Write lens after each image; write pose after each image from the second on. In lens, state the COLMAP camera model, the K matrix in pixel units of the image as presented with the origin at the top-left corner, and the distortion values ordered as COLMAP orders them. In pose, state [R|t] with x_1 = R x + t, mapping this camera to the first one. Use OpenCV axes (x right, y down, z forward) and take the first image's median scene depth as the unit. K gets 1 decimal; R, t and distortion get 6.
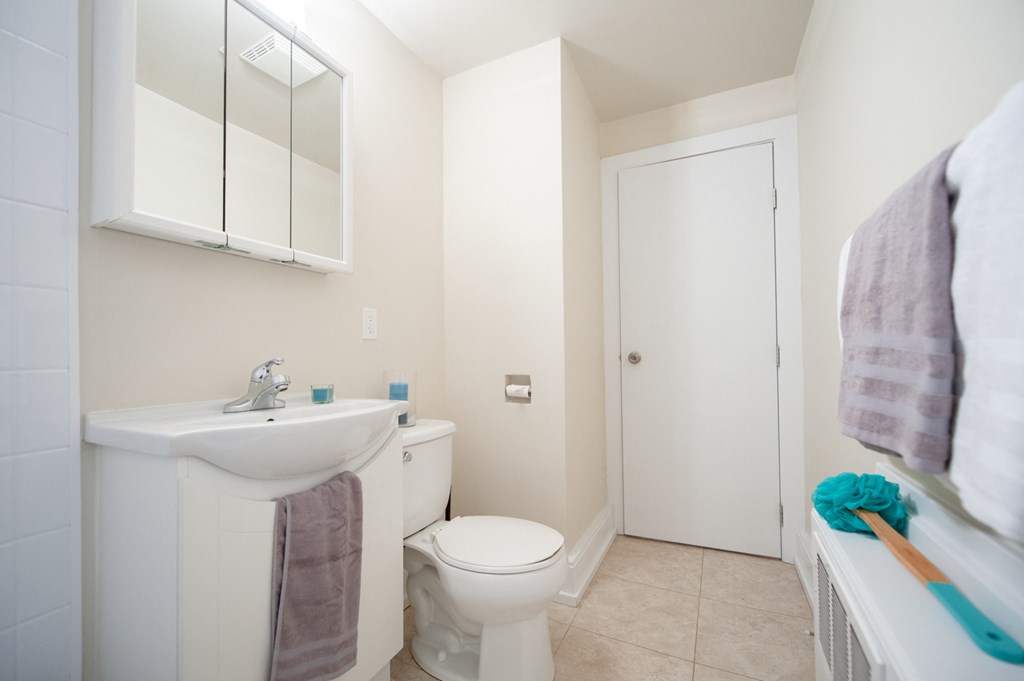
lens RADIAL K [[430.2, 0, 513.7], [0, 430.2, 350.5], [0, 0, 1]] dist [0.000972, -0.000079]
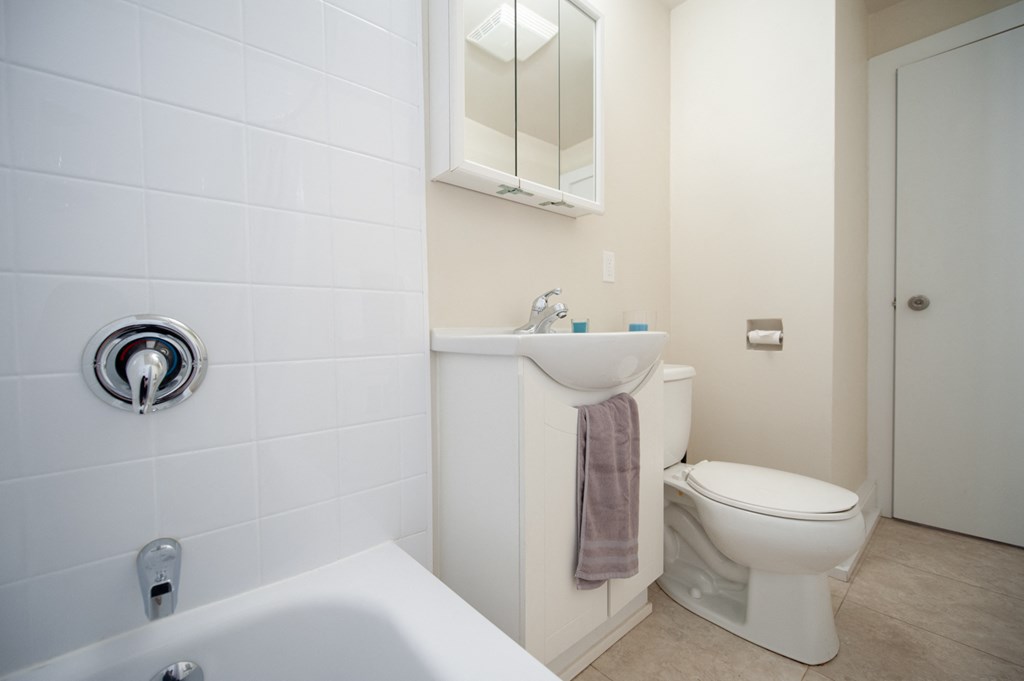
lens RADIAL K [[426.4, 0, 510.9], [0, 426.4, 337.4], [0, 0, 1]] dist [-0.001936, -0.000761]
pose [[0.919742, 0.013799, -0.392281, -0.244318], [0.003797, 0.999022, 0.044043, 0.102130], [0.392505, -0.041998, 0.918790, -0.060115]]
